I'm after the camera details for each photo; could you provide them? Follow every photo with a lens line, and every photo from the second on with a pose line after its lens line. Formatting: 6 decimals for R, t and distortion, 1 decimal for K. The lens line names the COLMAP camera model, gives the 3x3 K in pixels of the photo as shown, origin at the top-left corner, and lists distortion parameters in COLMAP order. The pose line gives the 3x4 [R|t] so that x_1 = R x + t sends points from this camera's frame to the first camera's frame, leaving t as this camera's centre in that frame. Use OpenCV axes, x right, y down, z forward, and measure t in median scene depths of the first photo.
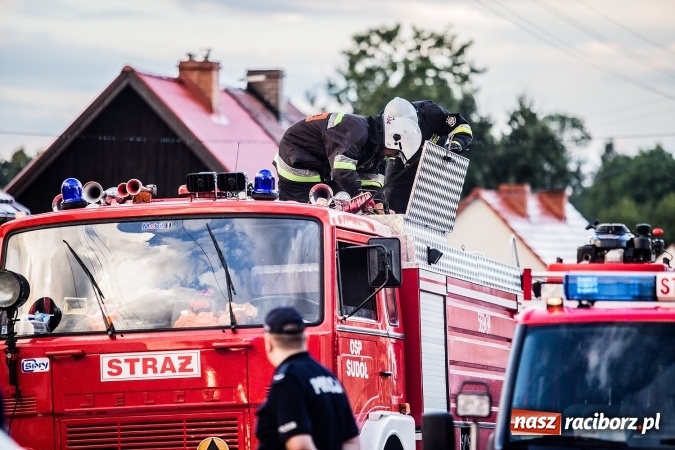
lens RADIAL K [[3549.6, 0, 337.5], [0, 3549.6, 225.0], [0, 0, 1]] dist [1.501059, 7.020163]
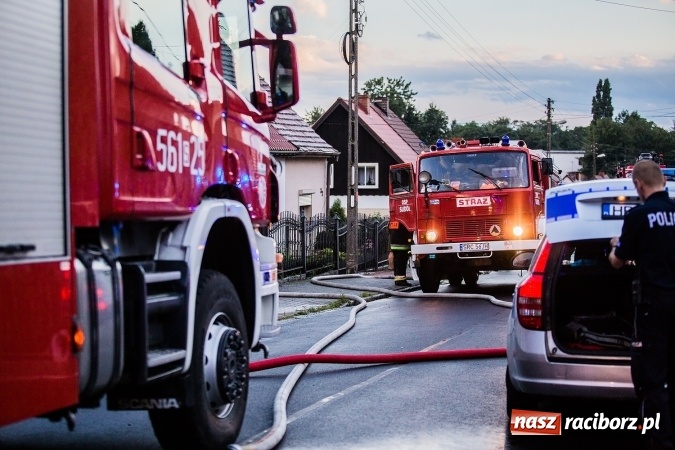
lens RADIAL K [[1365.9, 0, 337.5], [0, 1365.9, 225.0], [0, 0, 1]] dist [-0.301373, -0.039522]
pose [[0.999795, -0.019825, -0.004038, -0.158599], [0.020008, 0.998439, 0.052151, -0.003303], [0.002998, -0.052221, 0.998631, -0.144963]]
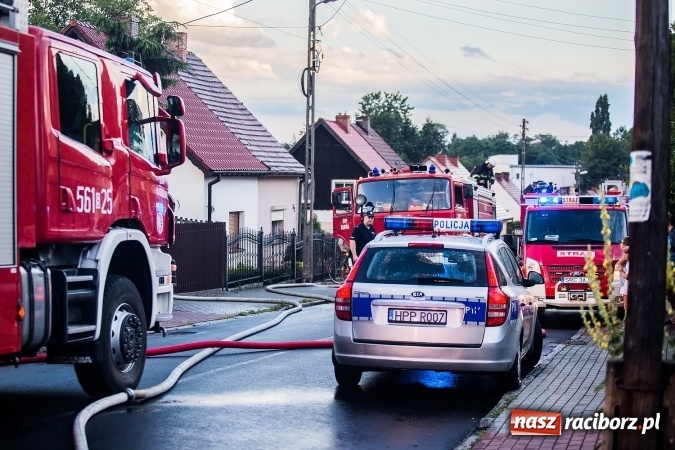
lens RADIAL K [[1365.9, 0, 337.5], [0, 1365.9, 225.0], [0, 0, 1]] dist [-0.301373, -0.039522]
pose [[0.999945, -0.008101, -0.006607, -0.104087], [0.008385, 0.998993, 0.044083, -0.016206], [0.006243, -0.044136, 0.999006, -0.321566]]
